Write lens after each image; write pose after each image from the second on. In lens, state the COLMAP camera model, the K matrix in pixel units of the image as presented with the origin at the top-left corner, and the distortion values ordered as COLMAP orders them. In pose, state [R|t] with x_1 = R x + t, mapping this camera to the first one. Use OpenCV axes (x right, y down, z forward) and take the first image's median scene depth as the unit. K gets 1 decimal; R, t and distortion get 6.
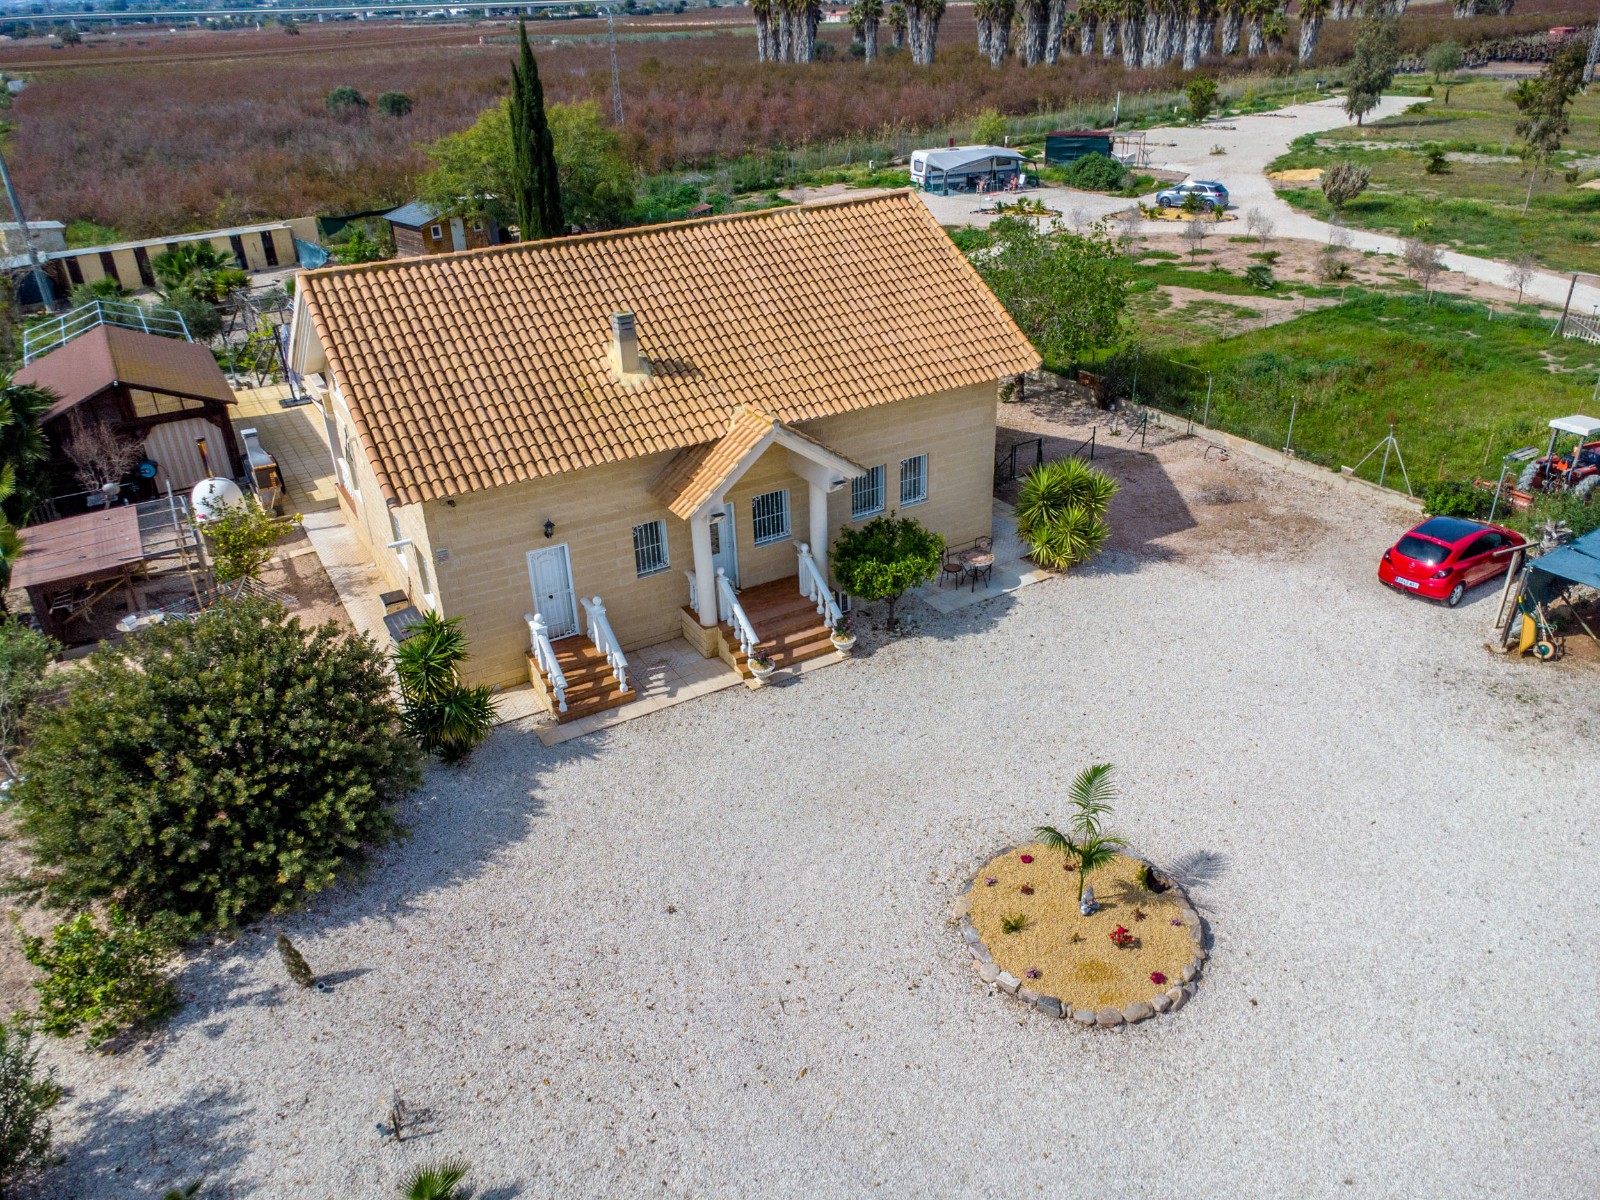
lens RADIAL K [[1147.2, 0, 800.0], [0, 1147.2, 600.0], [0, 0, 1]] dist [0.007678, -0.001235]
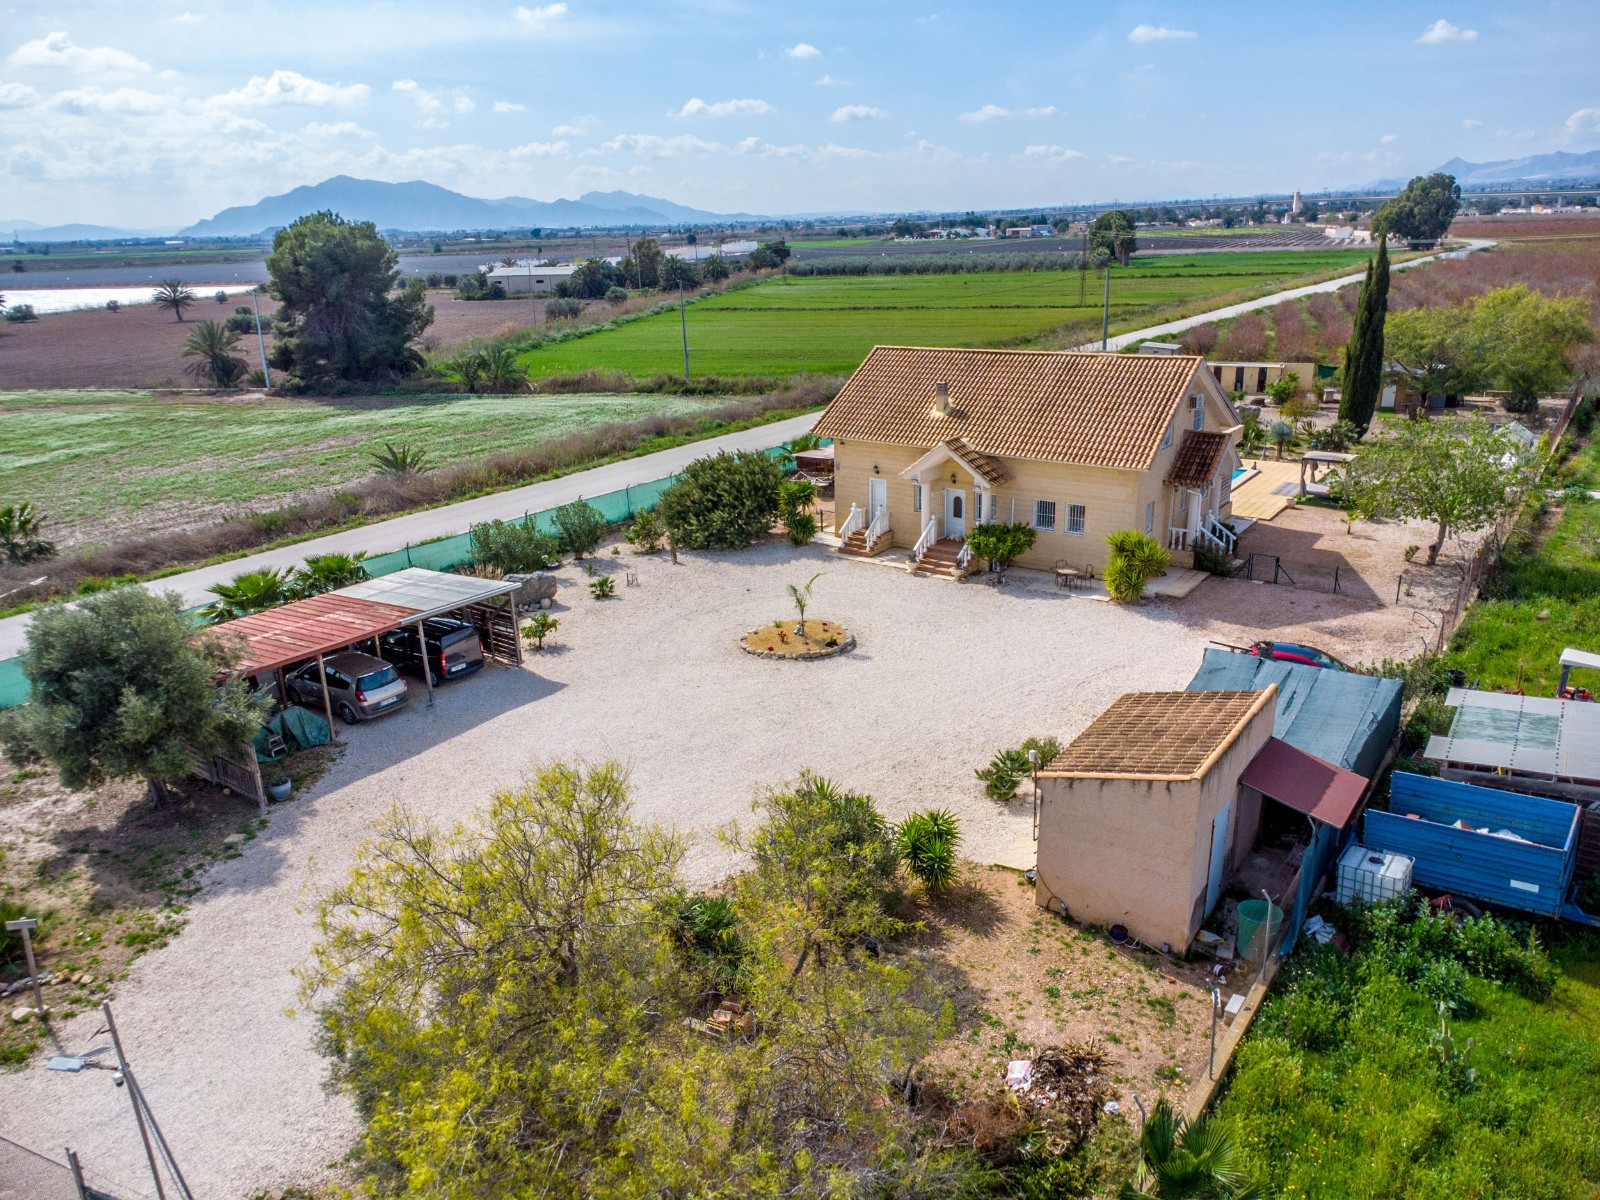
lens RADIAL K [[1147.2, 0, 800.0], [0, 1147.2, 600.0], [0, 0, 1]] dist [0.007678, -0.001235]
pose [[0.406189, 0.308984, -0.859965, 1.554587], [-0.413401, 0.901420, 0.128616, -0.055431], [0.814929, 0.303268, 0.493882, -0.098451]]
